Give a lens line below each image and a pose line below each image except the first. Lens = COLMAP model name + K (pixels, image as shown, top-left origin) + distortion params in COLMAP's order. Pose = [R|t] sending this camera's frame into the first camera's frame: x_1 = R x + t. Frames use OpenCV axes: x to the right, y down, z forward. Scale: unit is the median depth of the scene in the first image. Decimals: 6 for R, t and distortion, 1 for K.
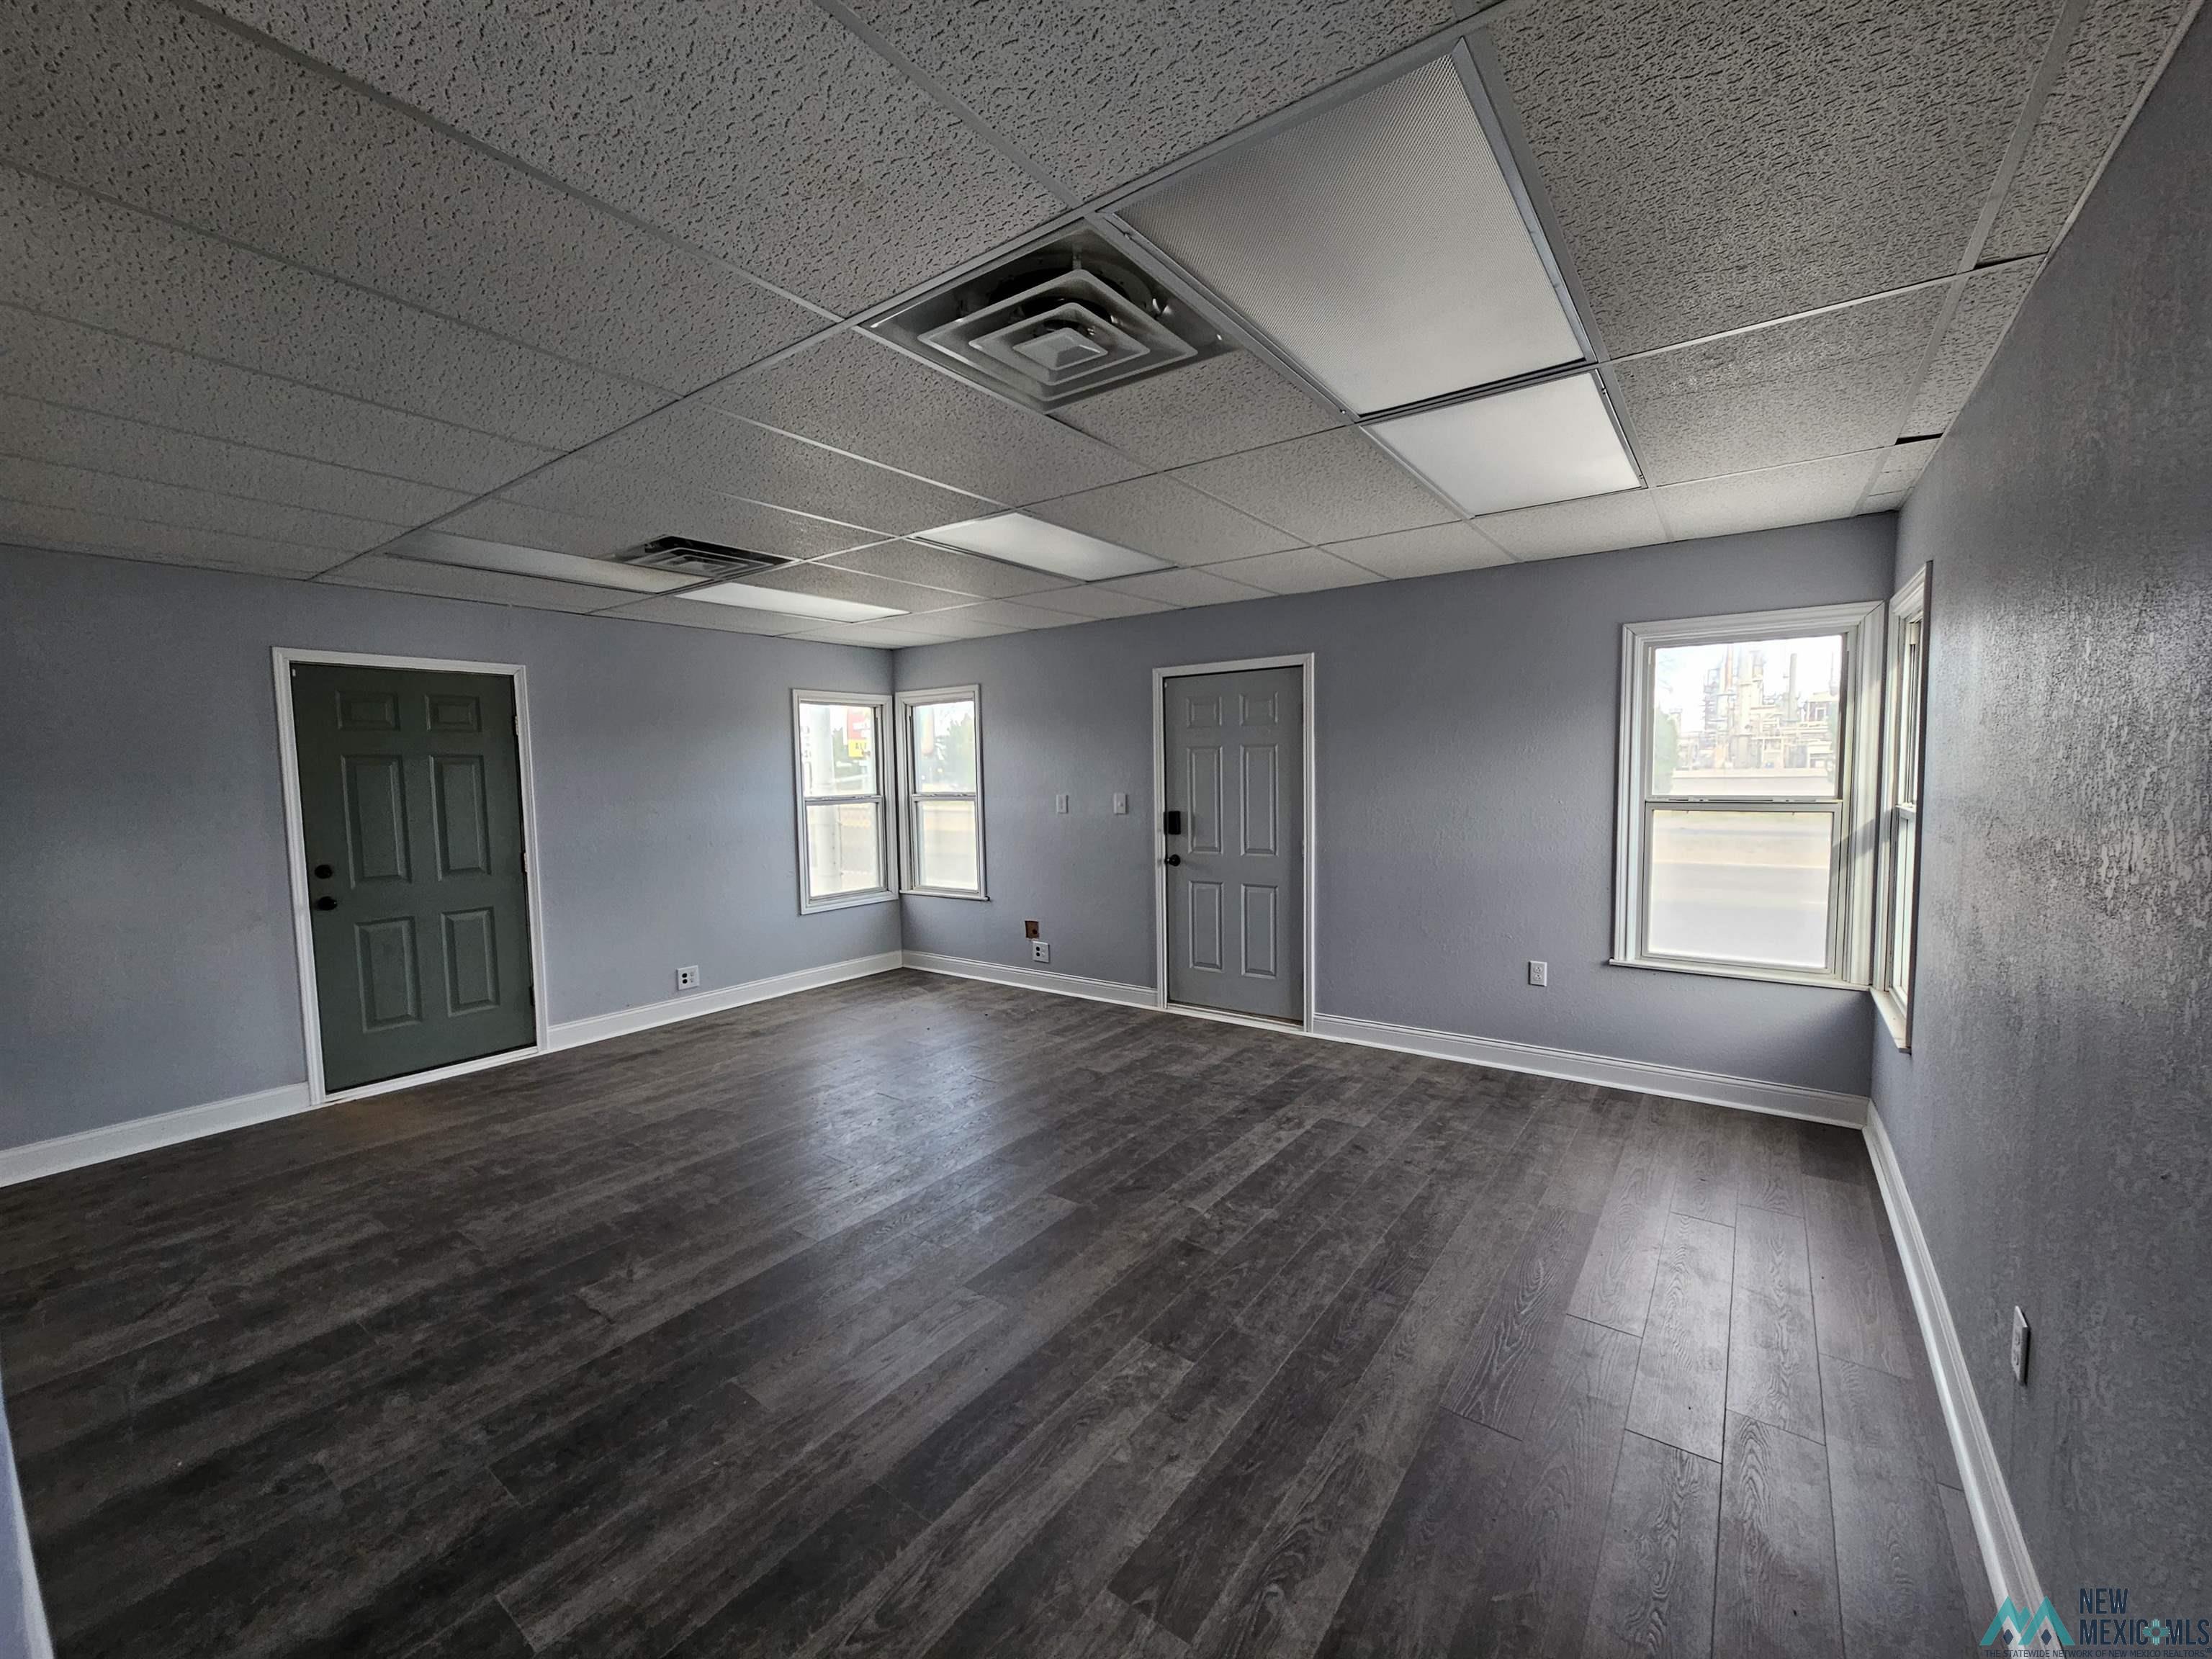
lens RADIAL K [[901.0, 0, 1096.0], [0, 901.0, 833.3], [0, 0, 1]] dist [-0.002415, 0.000046]
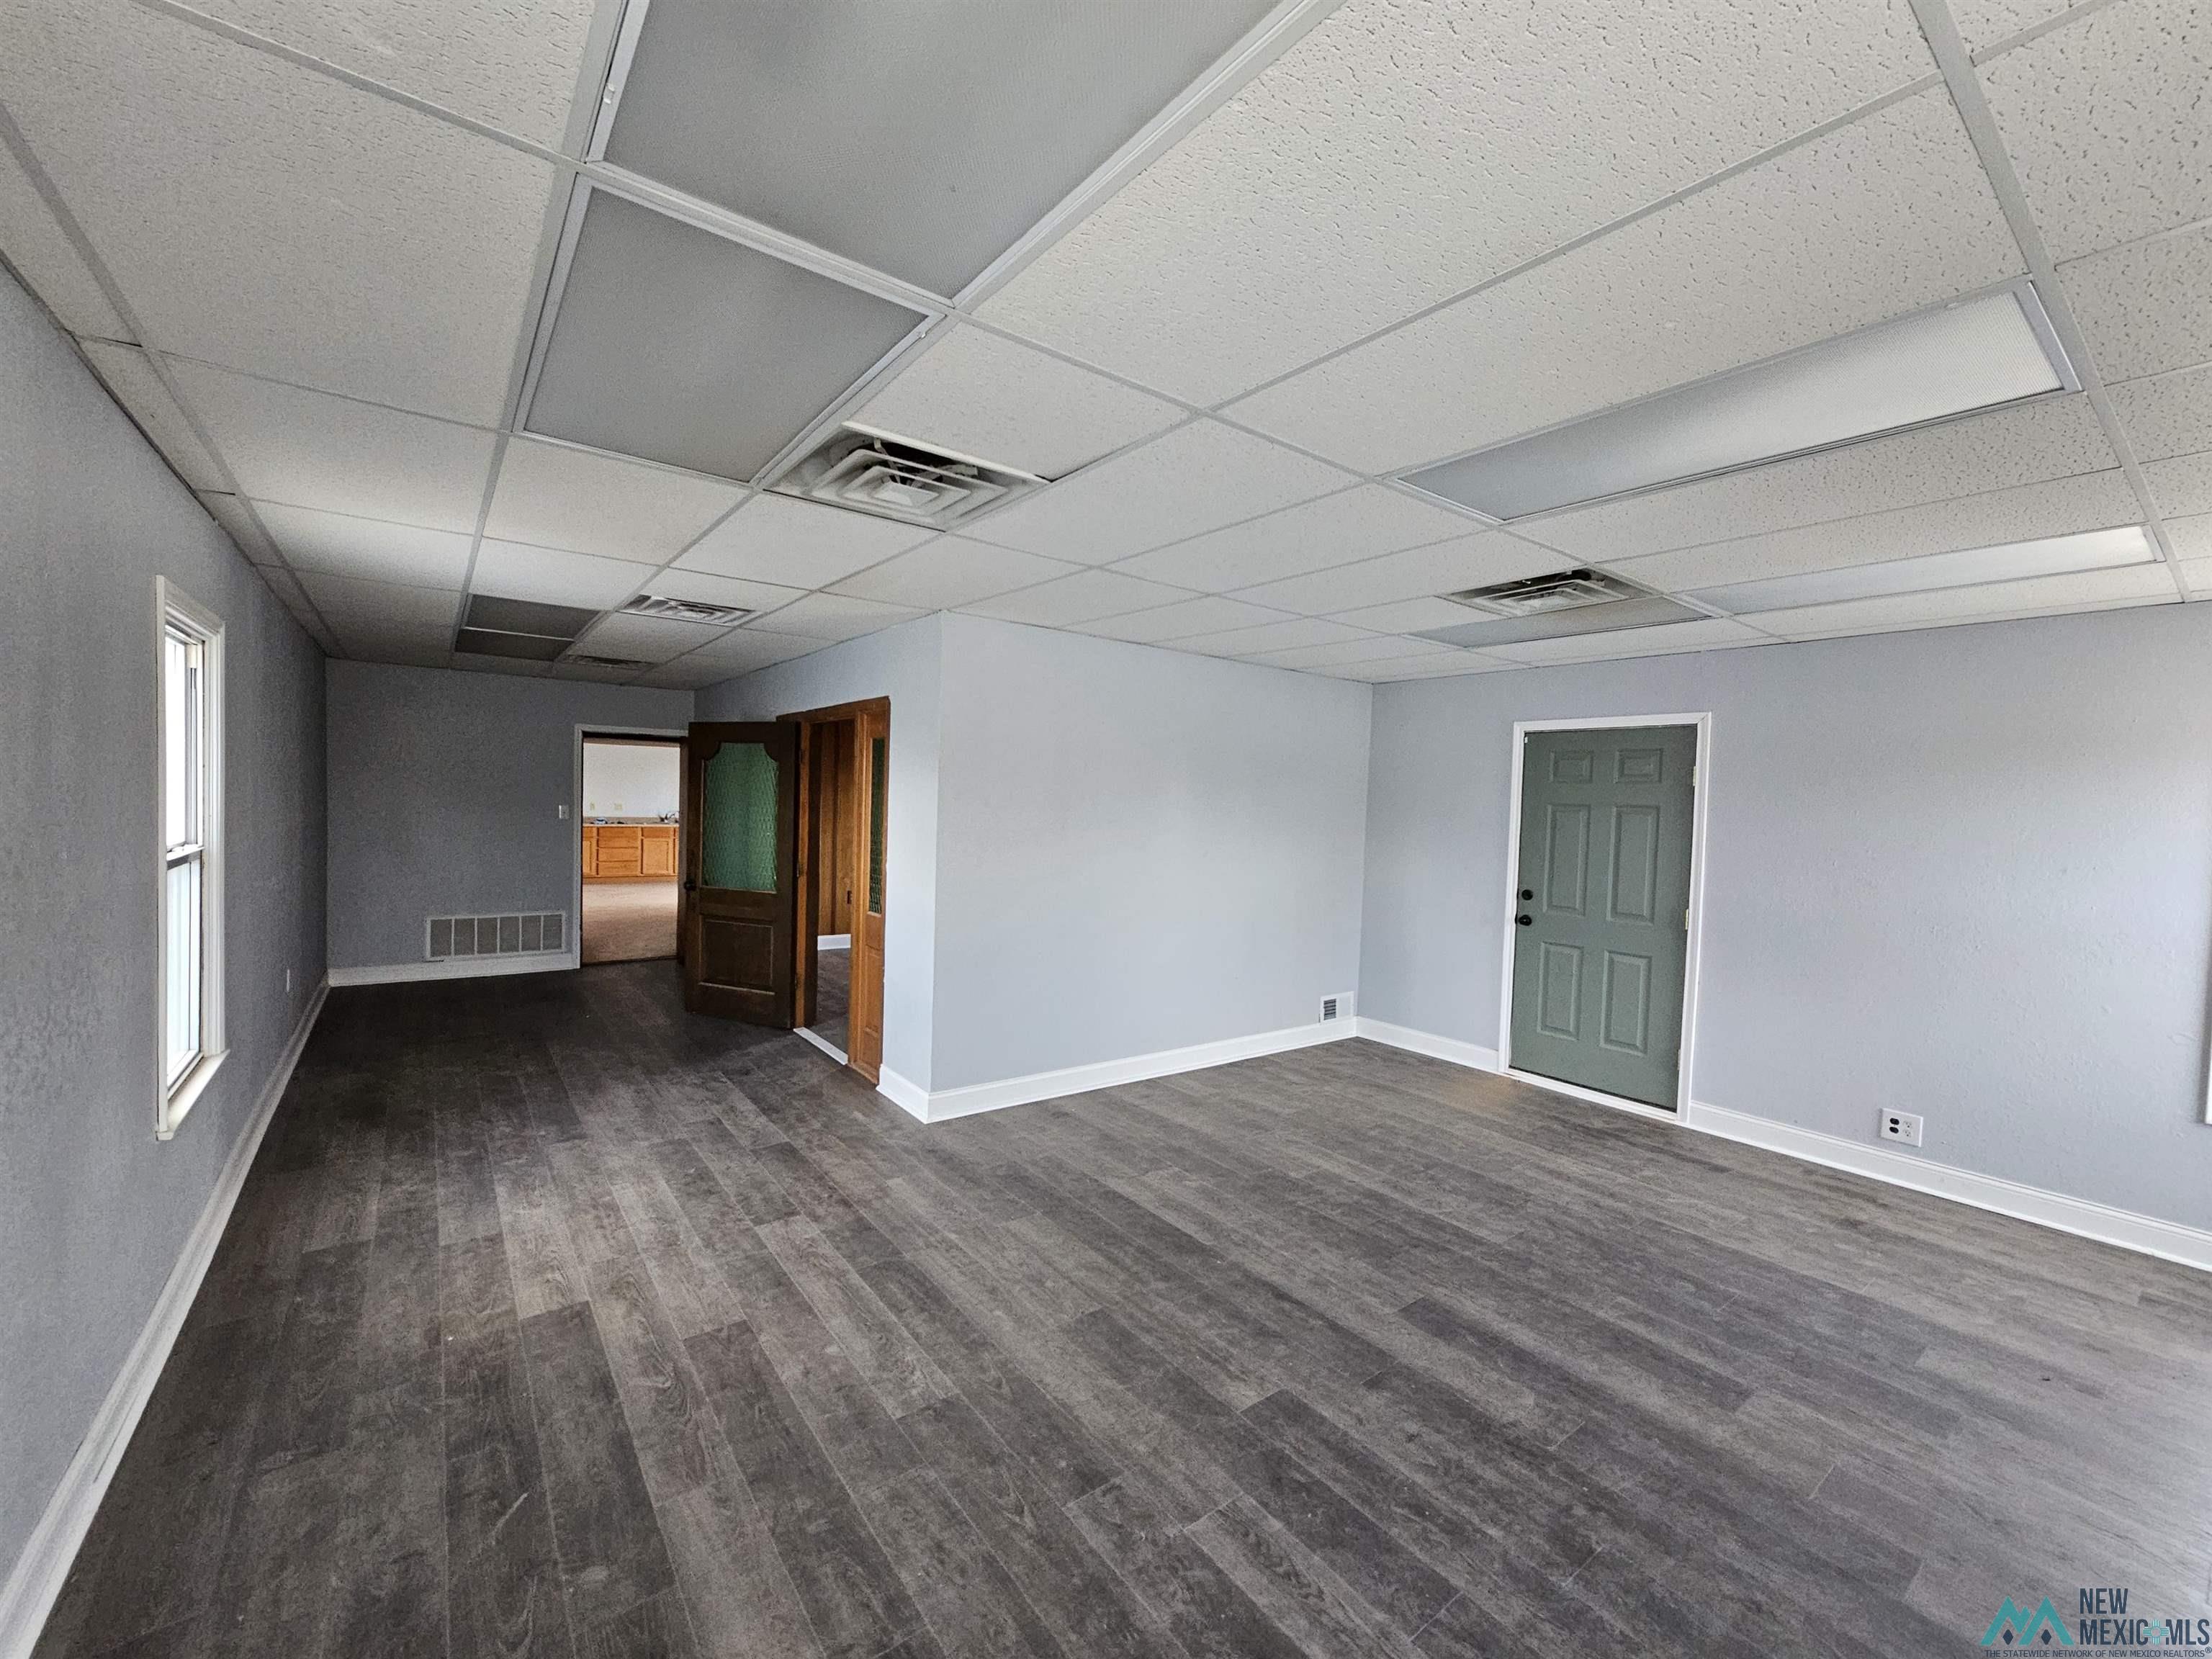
lens RADIAL K [[901.0, 0, 1098.1], [0, 901.0, 832.0], [0, 0, 1]] dist [-0.002415, 0.000046]
pose [[-0.291621, 0.042182, -0.955603, 0.574988], [-0.096973, 0.992576, 0.073408, -0.087247], [0.951606, 0.114075, -0.285366, 0.849104]]
